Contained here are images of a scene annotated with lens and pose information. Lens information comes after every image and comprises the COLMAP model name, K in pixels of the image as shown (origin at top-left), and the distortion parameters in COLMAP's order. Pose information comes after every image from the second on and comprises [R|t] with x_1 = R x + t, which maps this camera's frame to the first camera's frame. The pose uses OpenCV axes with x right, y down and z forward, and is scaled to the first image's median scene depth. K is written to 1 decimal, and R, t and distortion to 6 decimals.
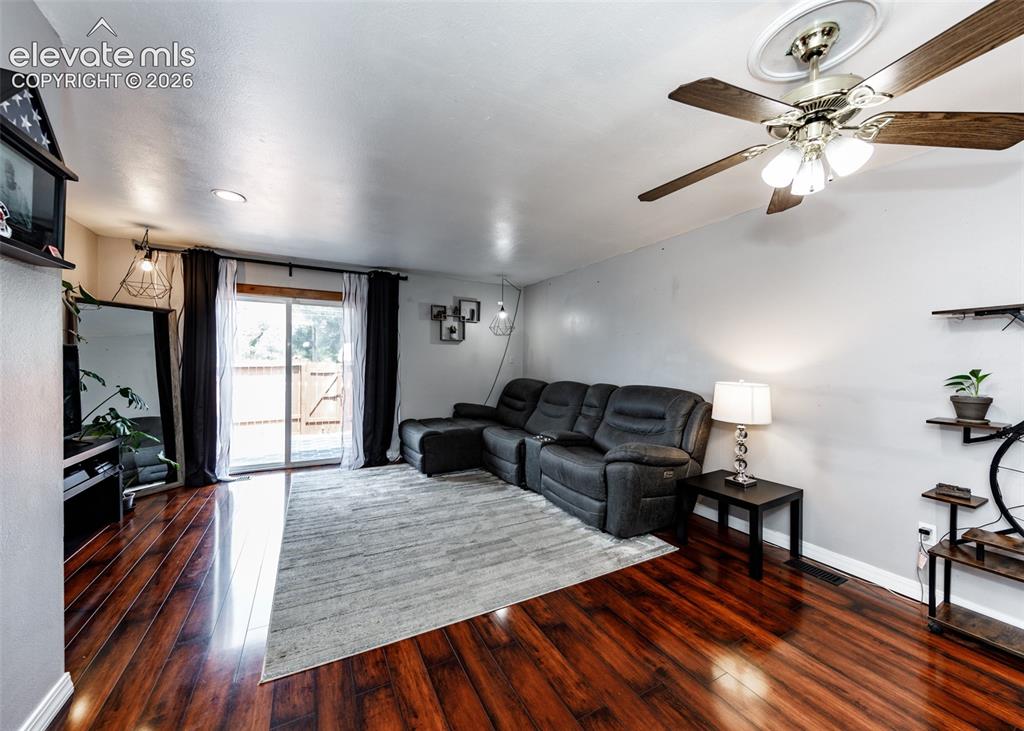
lens RADIAL K [[379.6, 0, 508.2], [0, 379.6, 362.4], [0, 0, 1]] dist [0.001249, 0.000133]
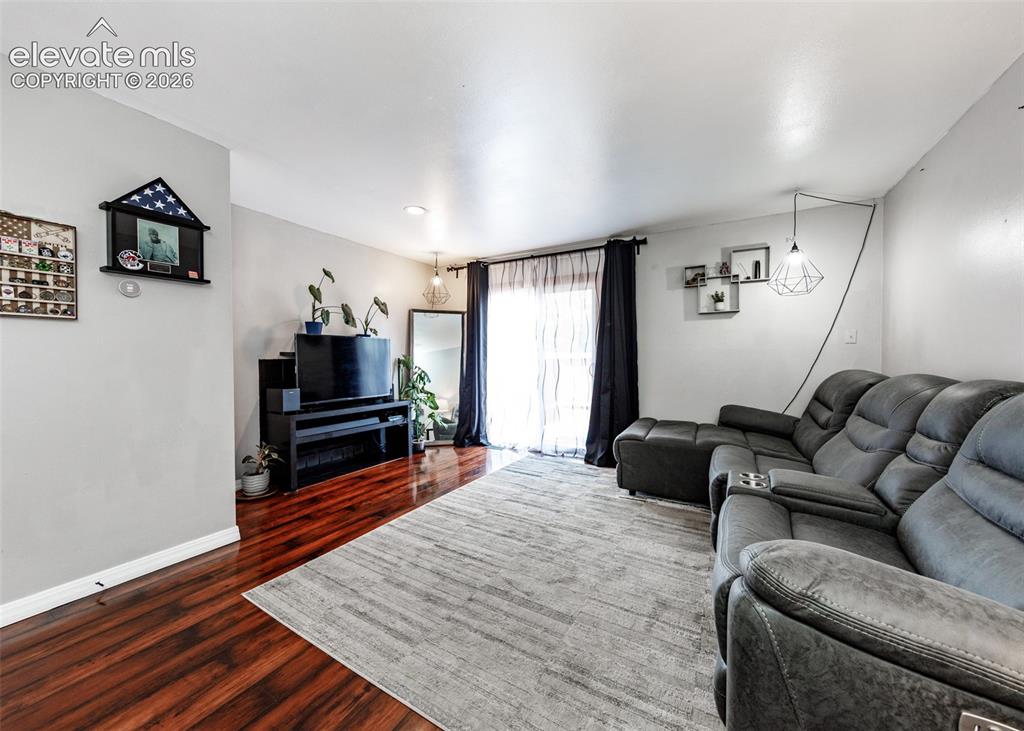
lens RADIAL K [[379.6, 0, 507.8], [0, 379.6, 364.6], [0, 0, 1]] dist [0.001249, 0.000133]
pose [[0.523066, 0.005517, -0.852275, 0.279674], [0.007088, 0.999916, 0.010822, 0.029735], [0.852263, -0.011702, 0.522983, 0.361361]]
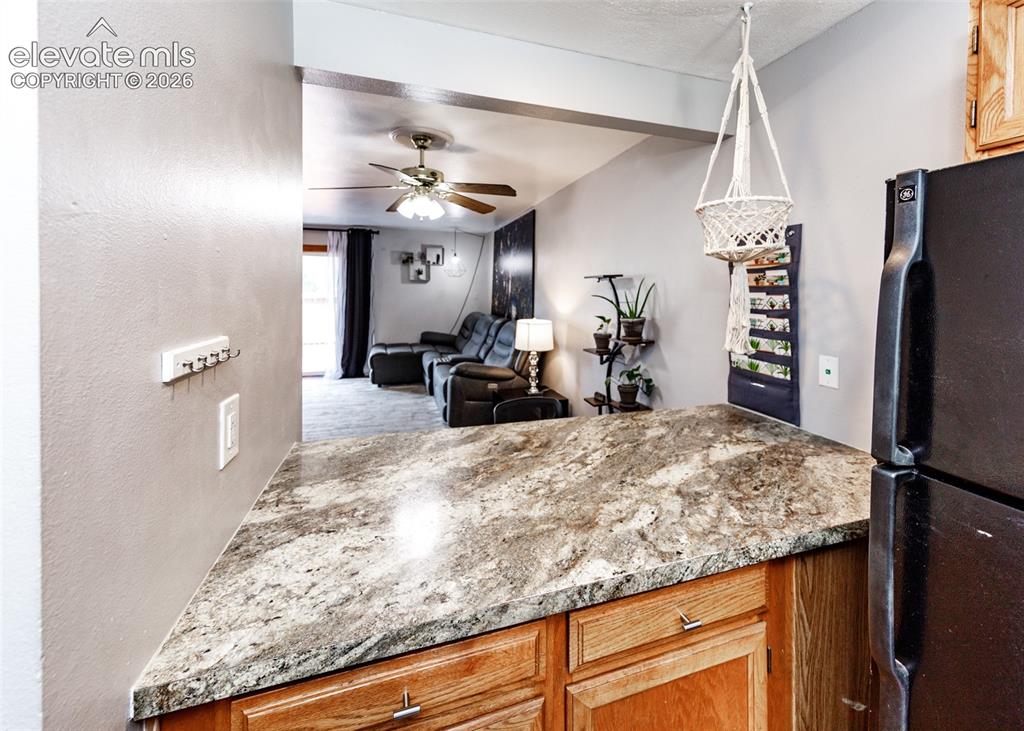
lens RADIAL K [[407.6, 0, 530.6], [0, 407.6, 297.5], [0, 0, 1]] dist [0.008490, -0.000314]
pose [[0.983973, 0.006858, -0.178186, 0.510504], [-0.003205, 0.999779, 0.020782, -0.036939], [0.178289, -0.019878, 0.983777, -0.270337]]
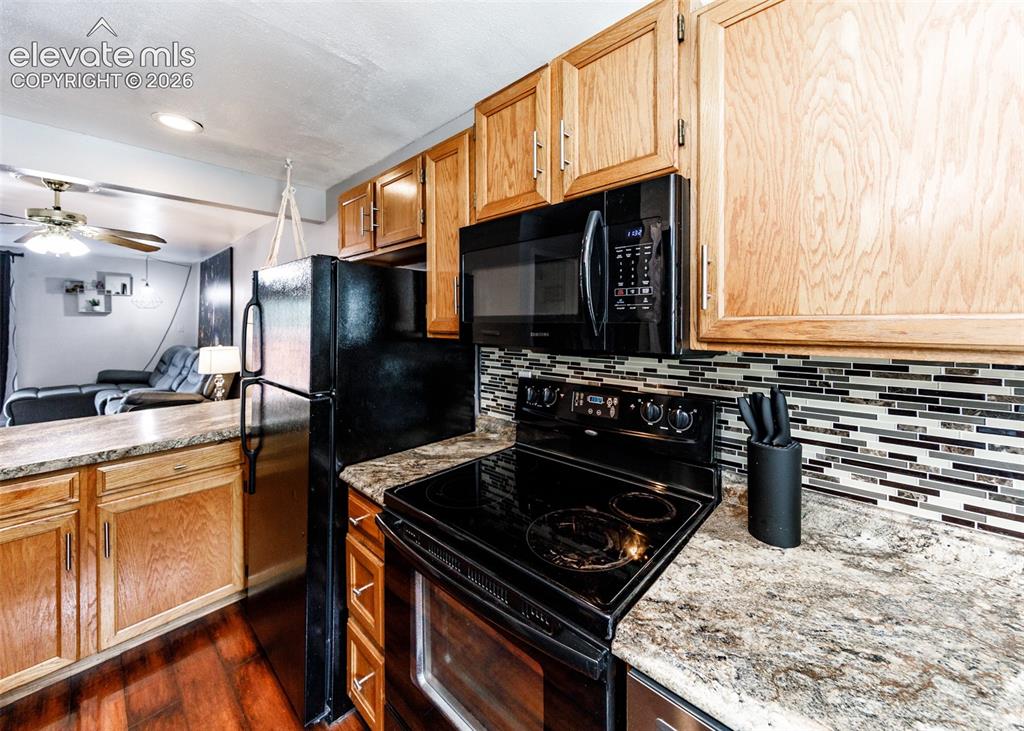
lens RADIAL K [[407.6, 0, 538.1], [0, 407.6, 324.6], [0, 0, 1]] dist [0.008490, -0.000314]
pose [[0.946015, -0.013736, 0.323830, 0.770861], [0.010573, 0.999878, 0.011526, -0.027949], [-0.323949, -0.007480, 0.946045, -0.597626]]
